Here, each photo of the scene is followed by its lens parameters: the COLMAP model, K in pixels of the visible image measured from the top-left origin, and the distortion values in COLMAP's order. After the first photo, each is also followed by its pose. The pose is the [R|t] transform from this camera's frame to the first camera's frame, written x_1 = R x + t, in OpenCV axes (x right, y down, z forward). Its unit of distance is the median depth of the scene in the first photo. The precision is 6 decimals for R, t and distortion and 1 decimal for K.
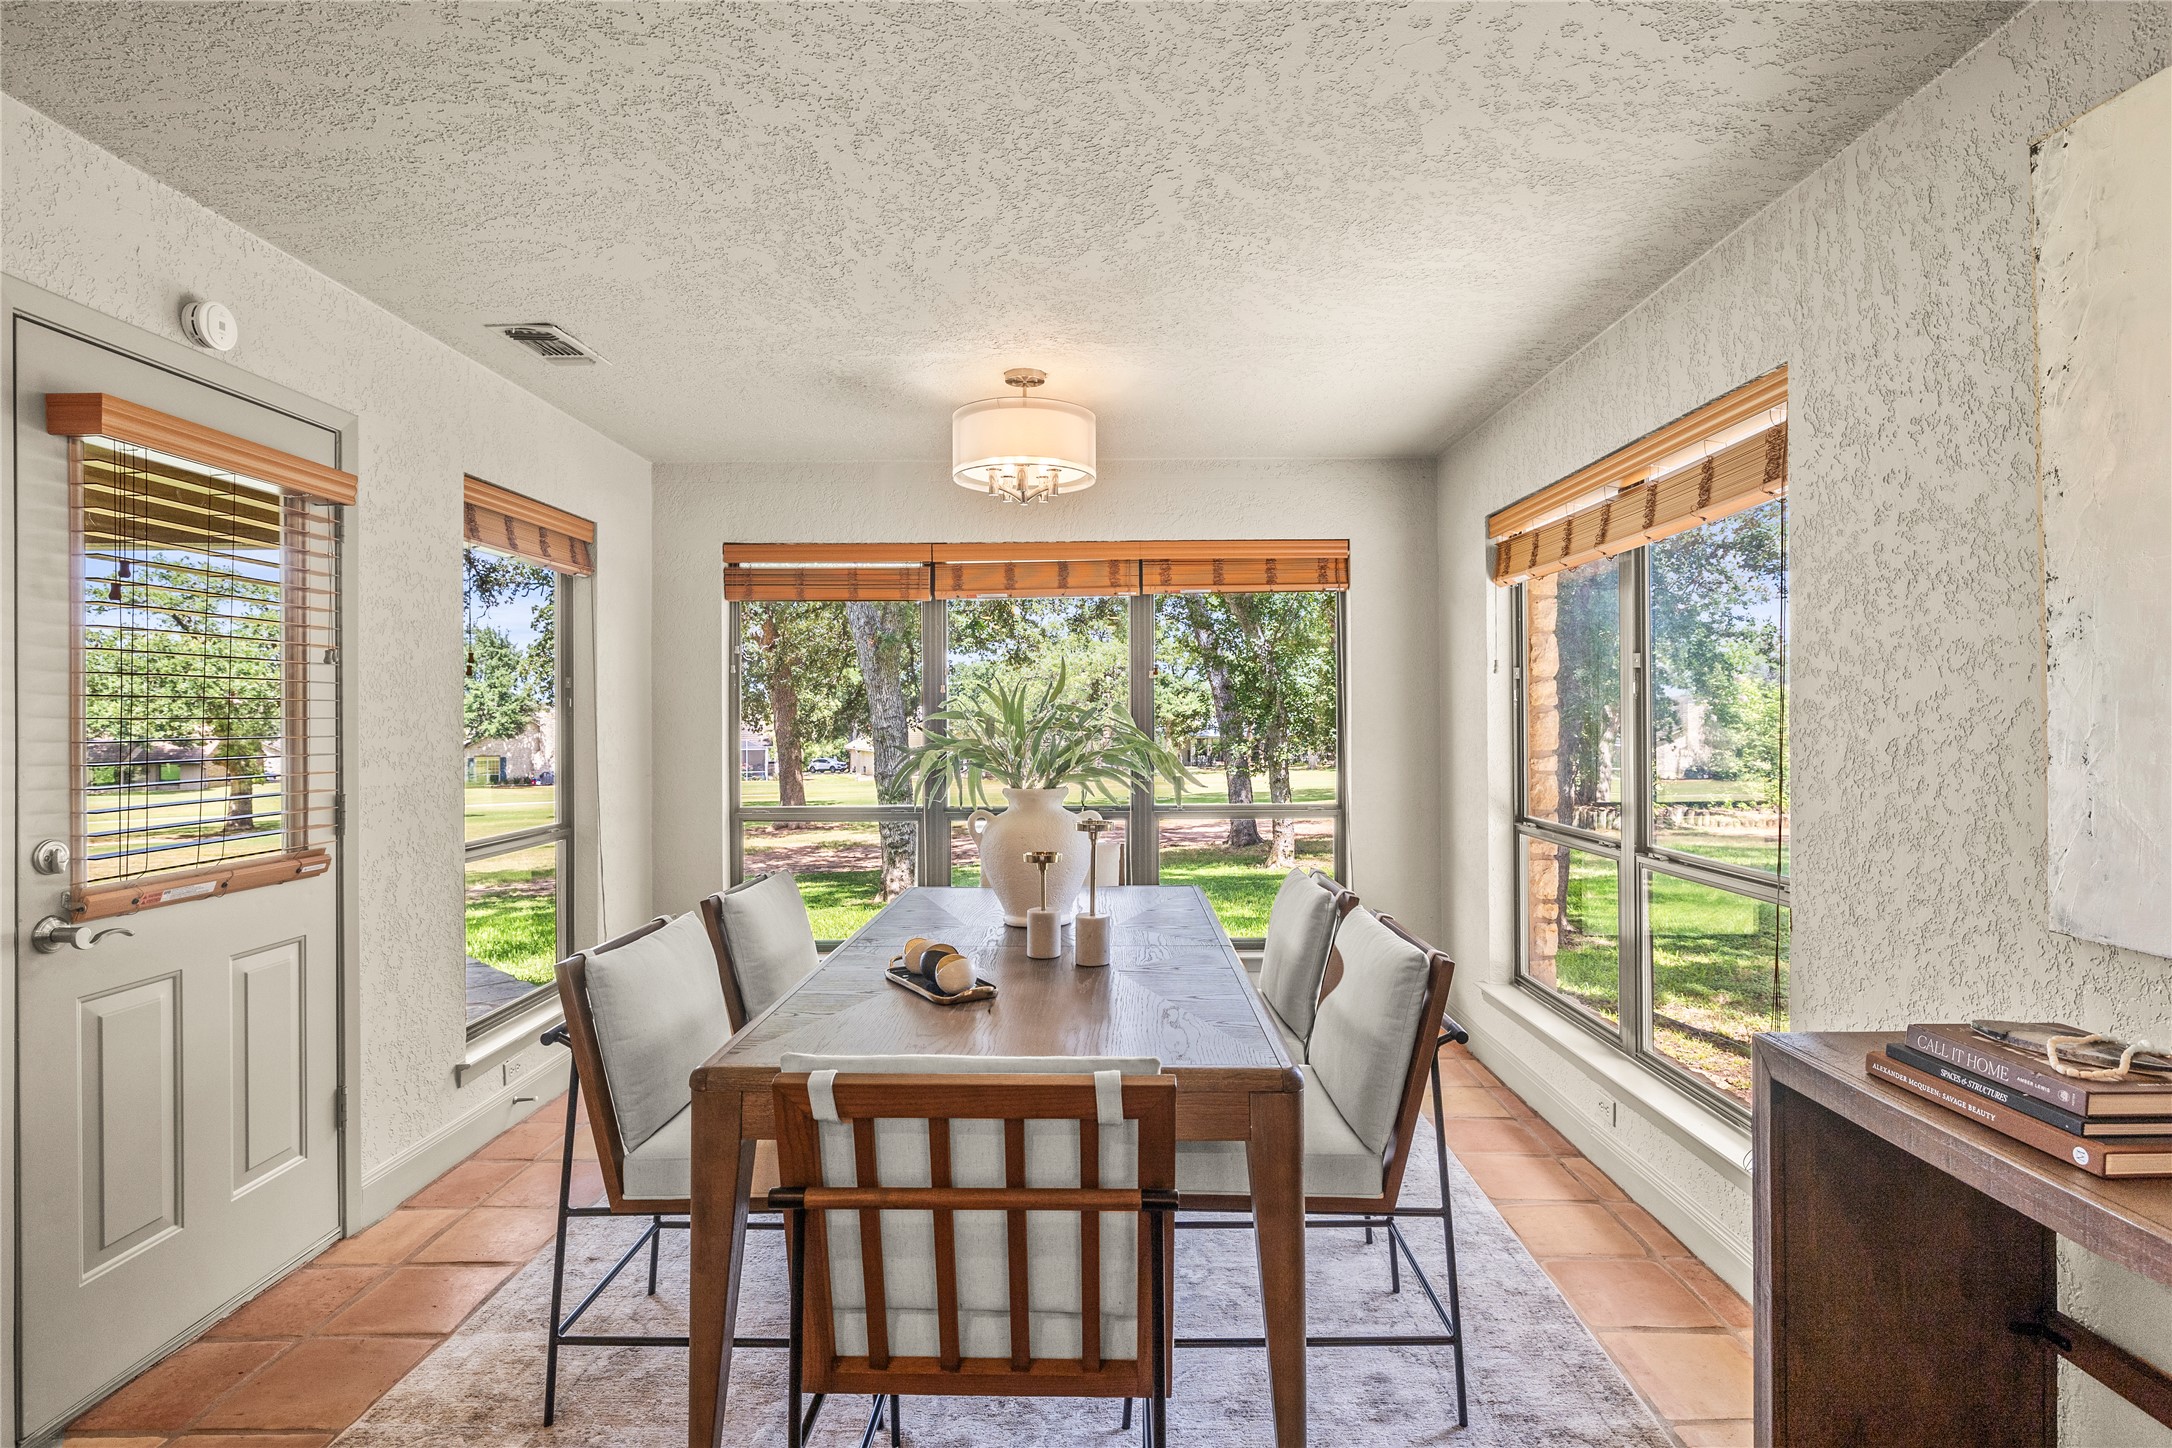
lens RADIAL K [[1078.2, 0, 1086.6], [0, 1078.2, 716.6], [0, 0, 1]] dist [-0.005336, 0.001482]
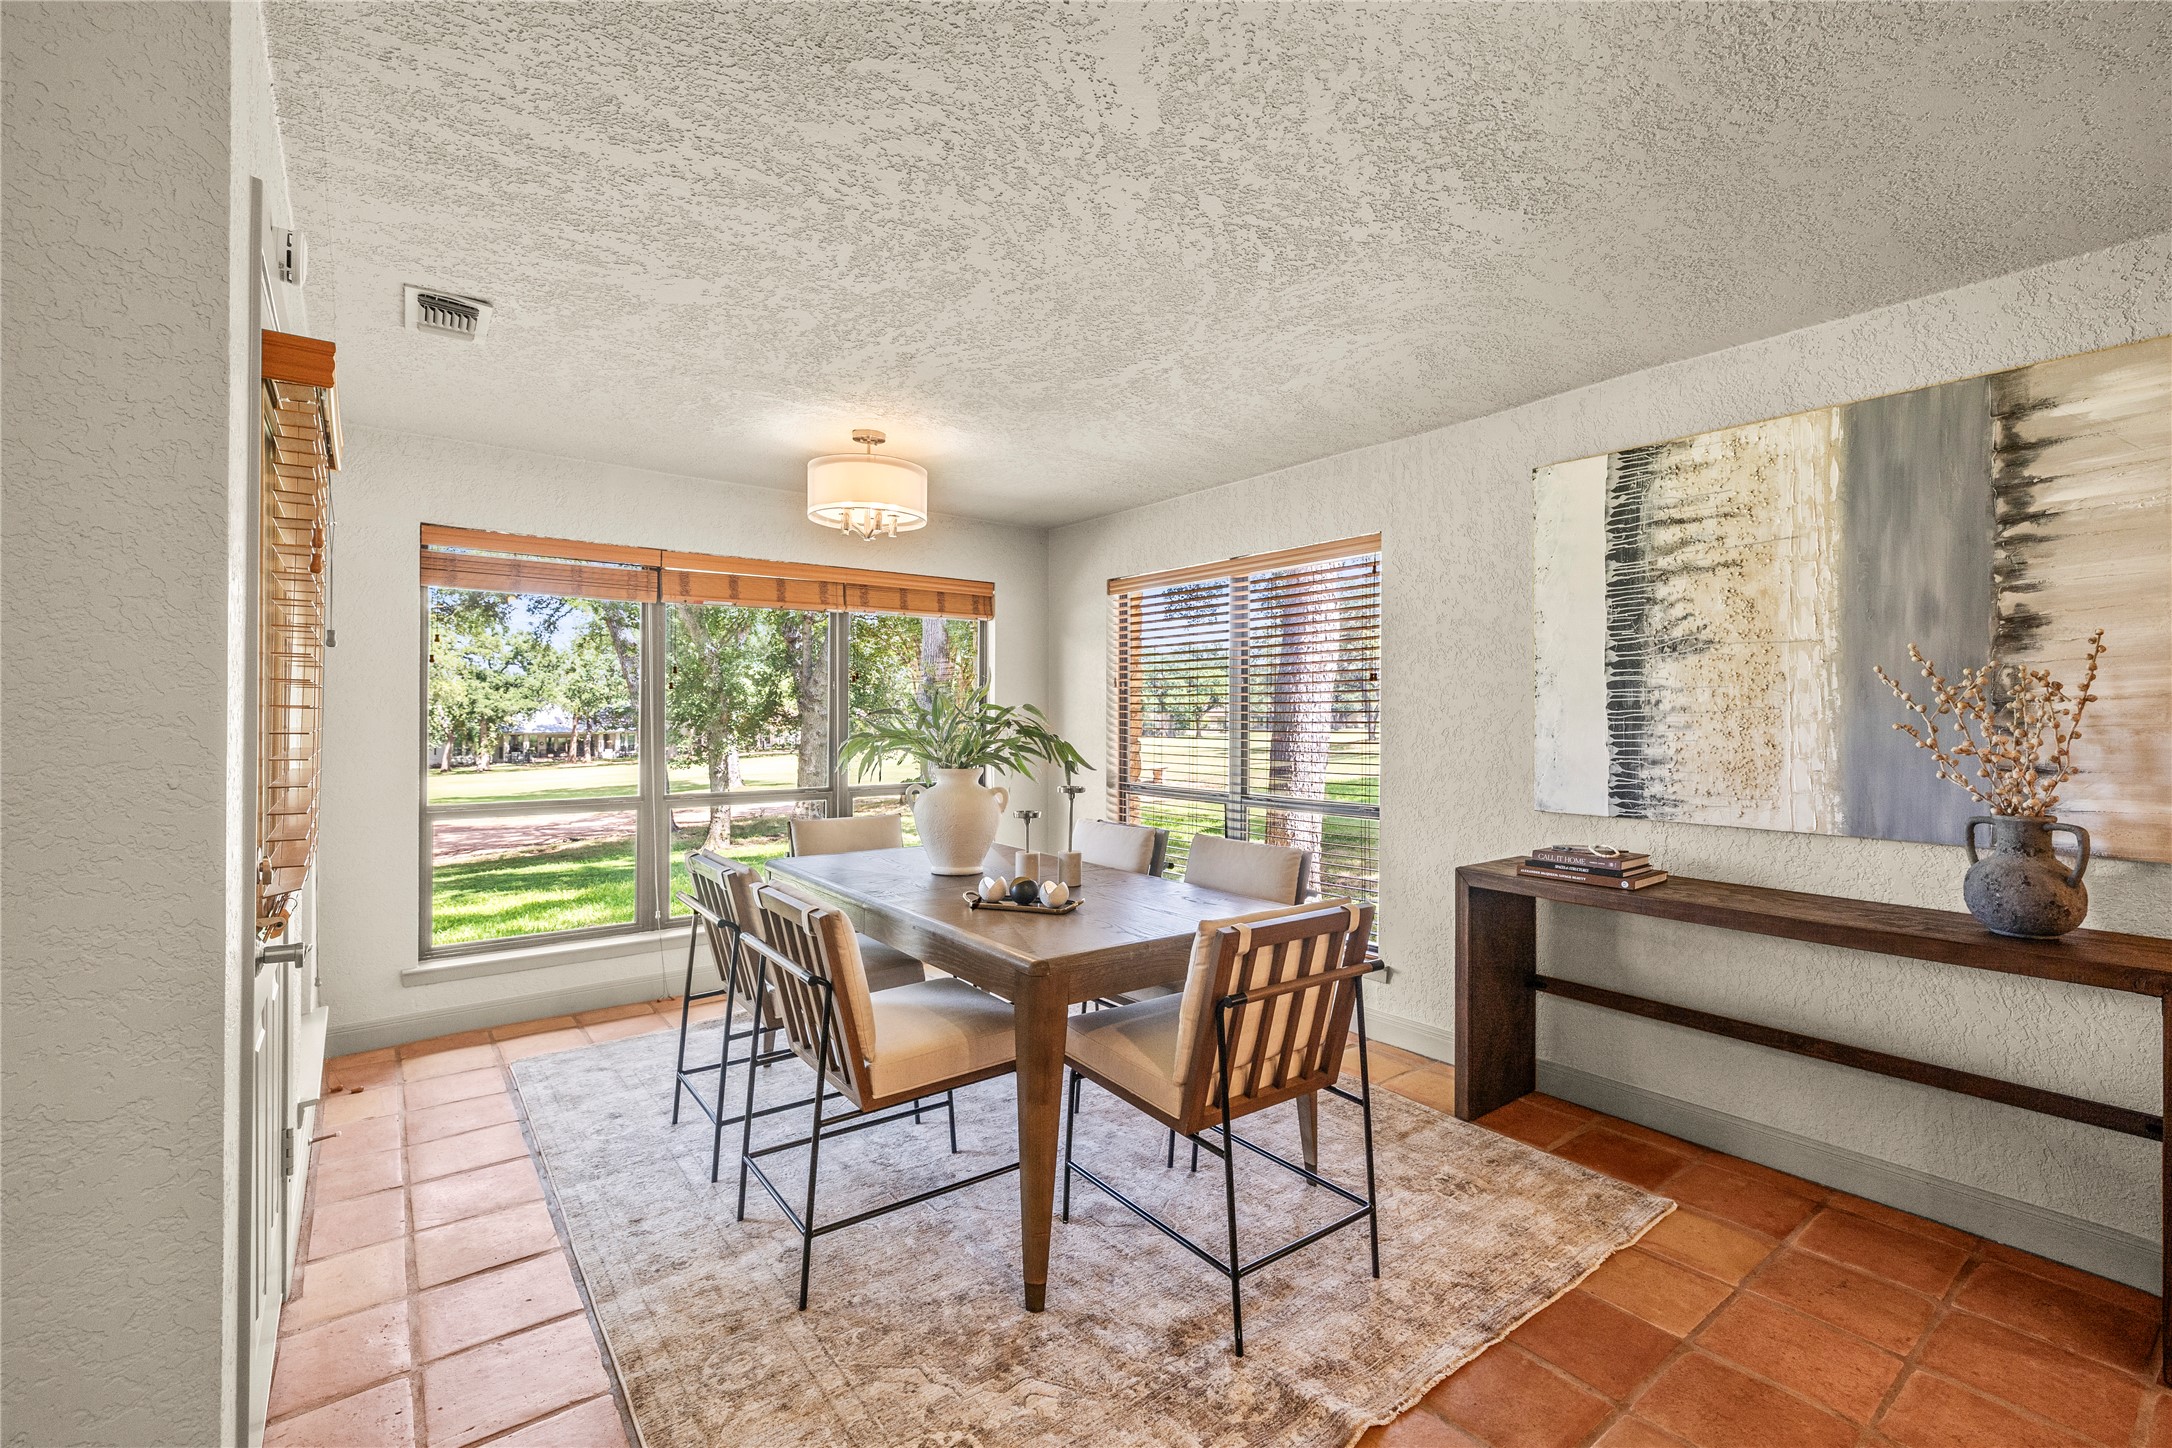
lens RADIAL K [[939.4, 0, 1087.5], [0, 939.4, 723.3], [0, 0, 1]] dist [0.001550, 0.000347]
pose [[0.788812, 0.001730, 0.614633, -0.721993], [-0.007674, 0.999946, 0.007034, 0.003397], [-0.614587, -0.010265, 0.788782, -0.002468]]
